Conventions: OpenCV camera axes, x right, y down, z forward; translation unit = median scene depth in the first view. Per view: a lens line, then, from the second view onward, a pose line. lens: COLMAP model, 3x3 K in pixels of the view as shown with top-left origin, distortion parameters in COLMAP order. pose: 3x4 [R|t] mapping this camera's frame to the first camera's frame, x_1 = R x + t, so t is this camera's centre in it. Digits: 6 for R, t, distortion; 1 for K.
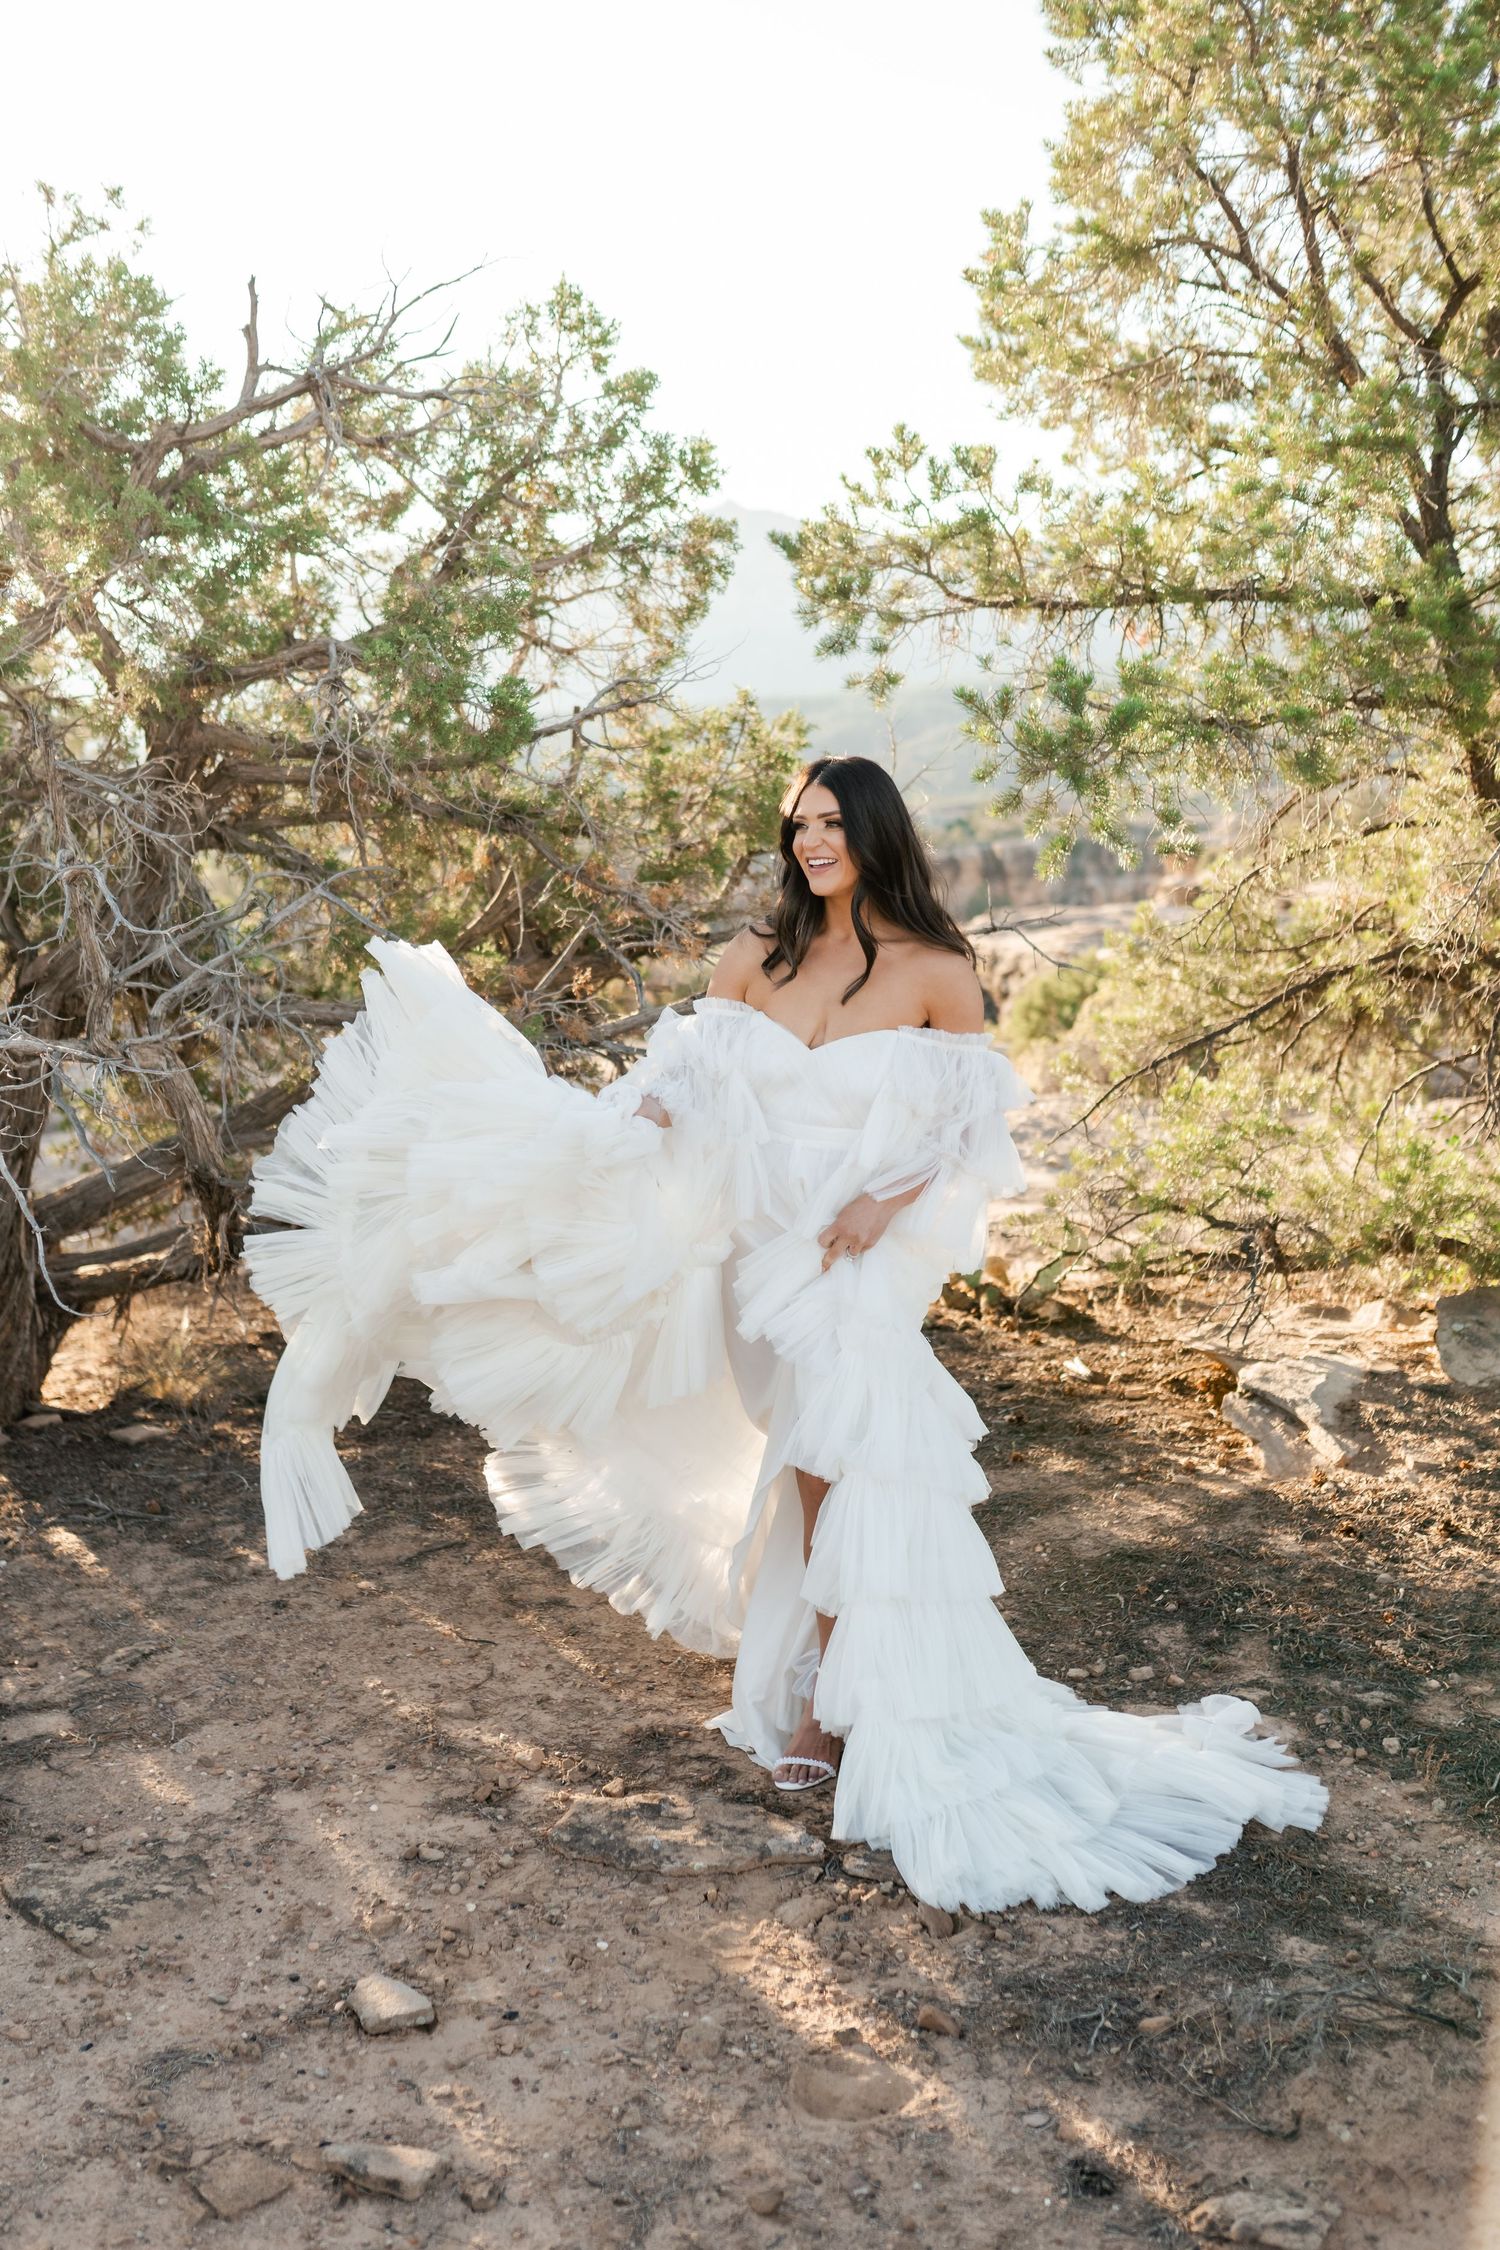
lens RADIAL K [[2403.2, 0, 682.9], [0, 2403.2, 1129.6], [0, 0, 1]] dist [0.002381, 0.025010]
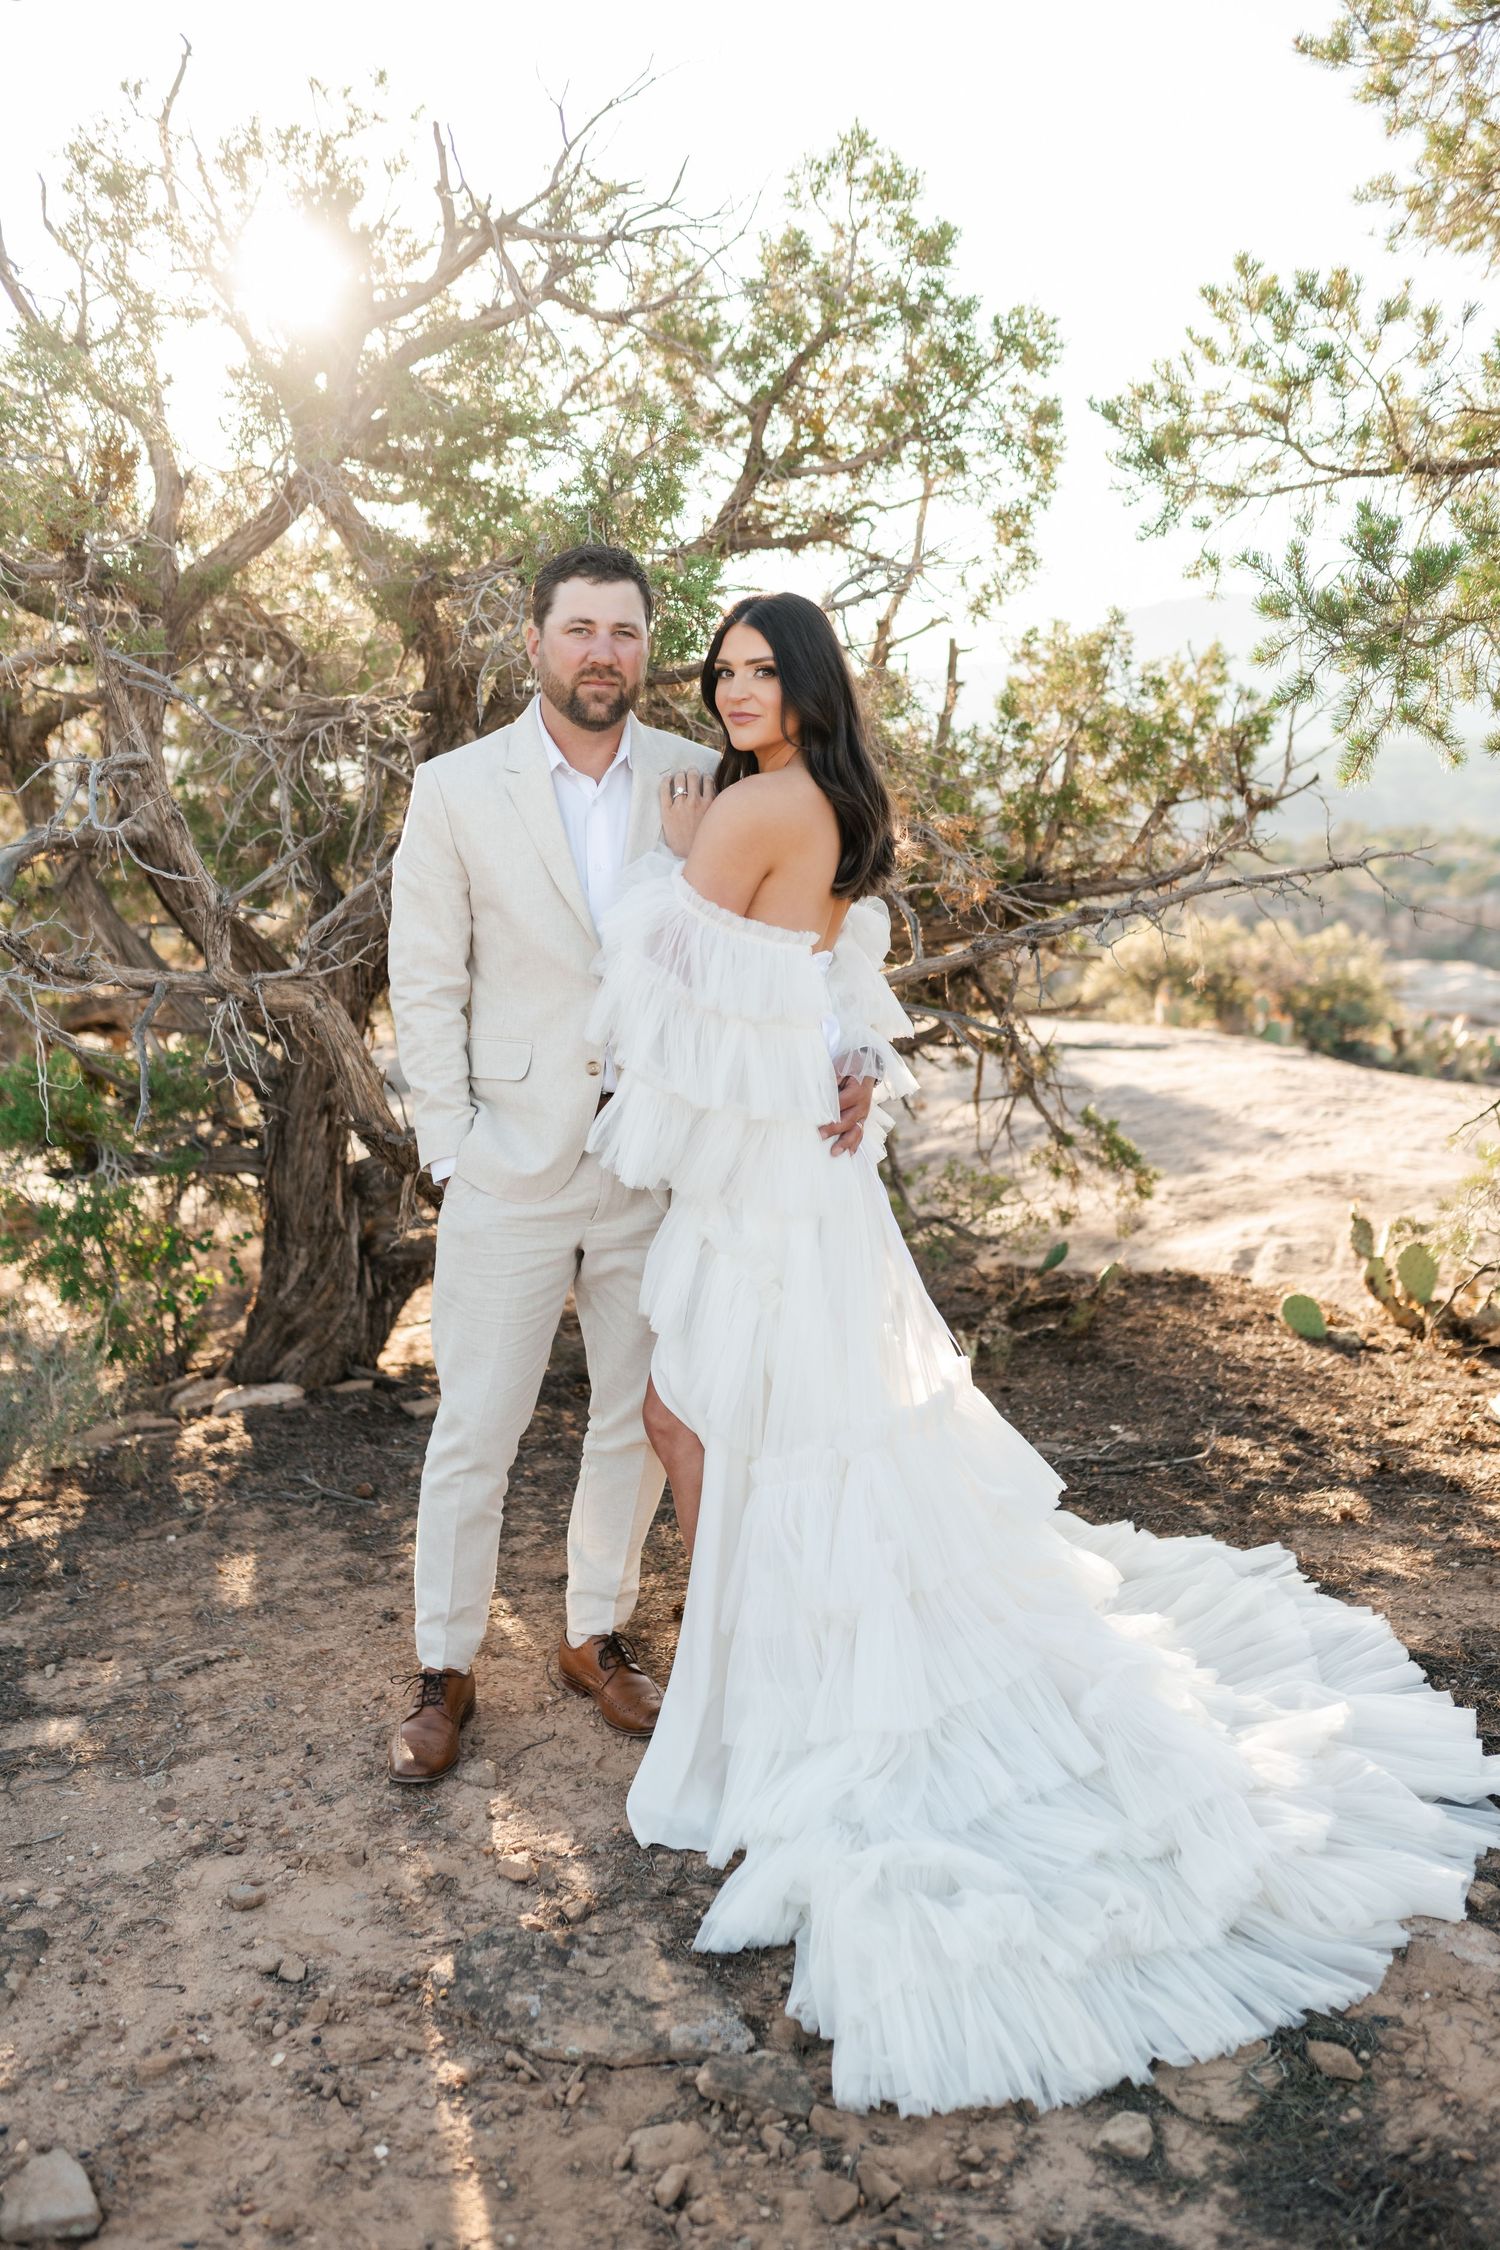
lens RADIAL K [[2165.6, 0, 750.0], [0, 2165.6, 1125.0], [0, 0, 1]] dist [-0.020146, 0.004257]
pose [[0.952596, 0.033003, -0.302444, 0.177057], [-0.033622, 0.999430, 0.003164, 0.009795], [0.302376, 0.007155, 0.953162, 0.261815]]
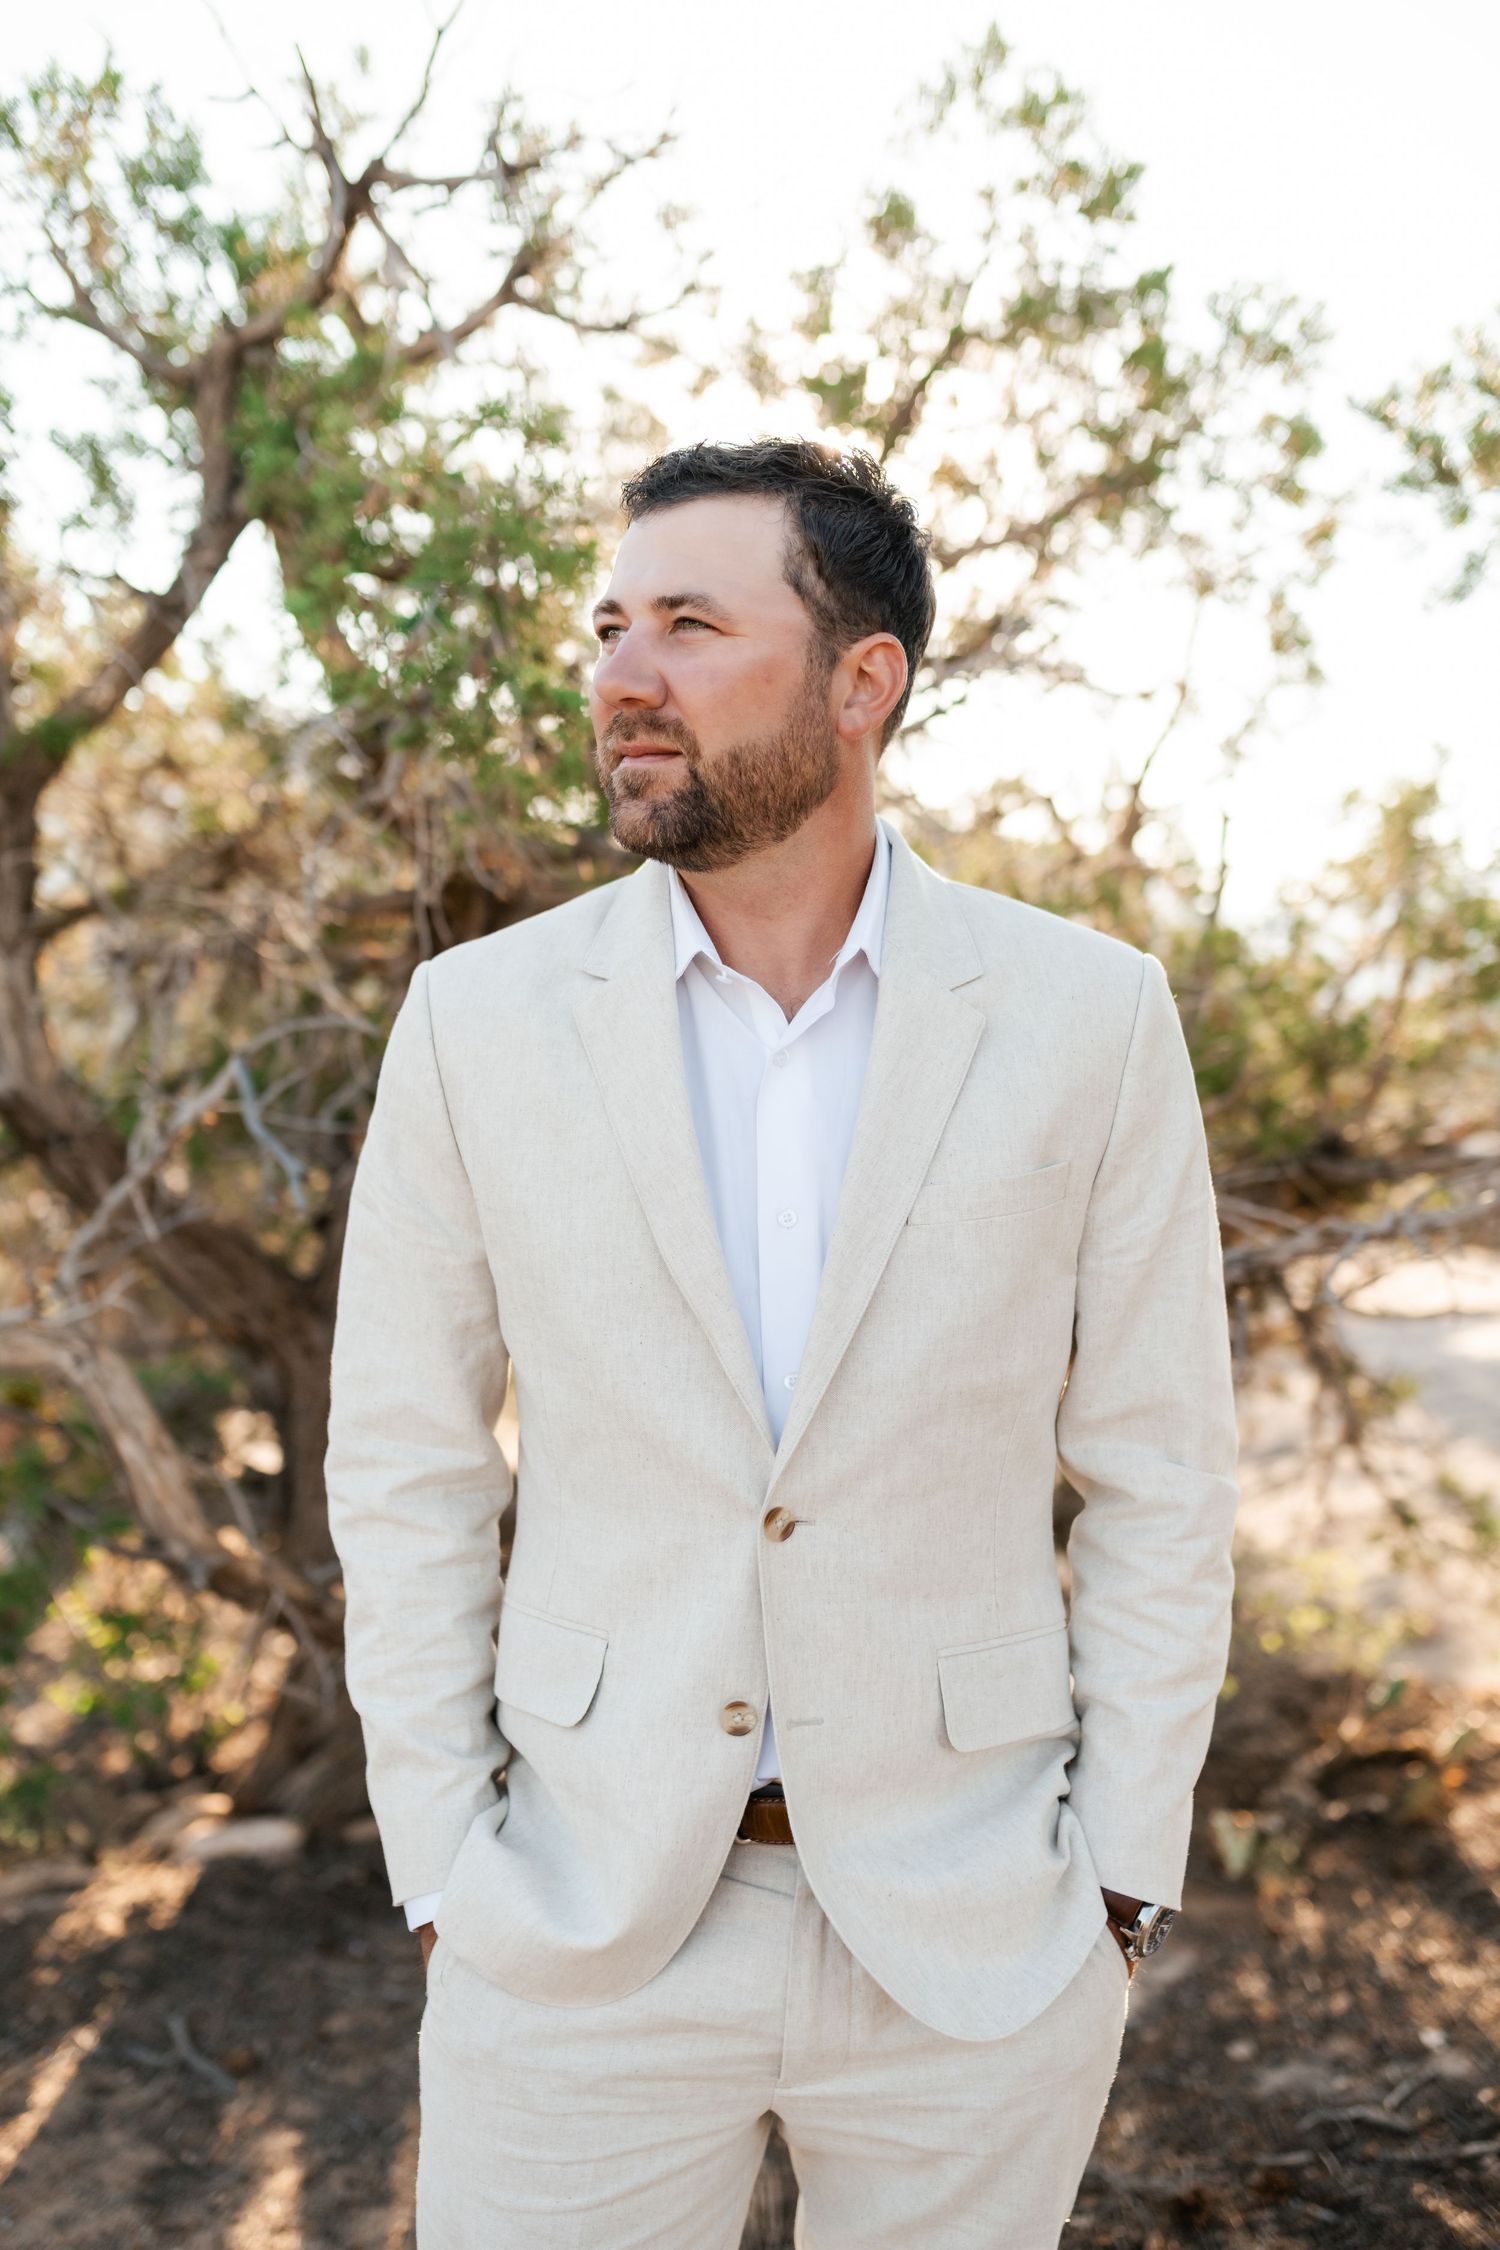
lens RADIAL K [[2159.3, 0, 736.9], [0, 2159.3, 1136.1], [0, 0, 1]] dist [-0.011537, 0.007818]
pose [[0.855645, 0.011882, -0.517428, 0.184920], [-0.058718, 0.995510, -0.074238, -0.049253], [0.514222, 0.093904, 0.852501, 0.596301]]
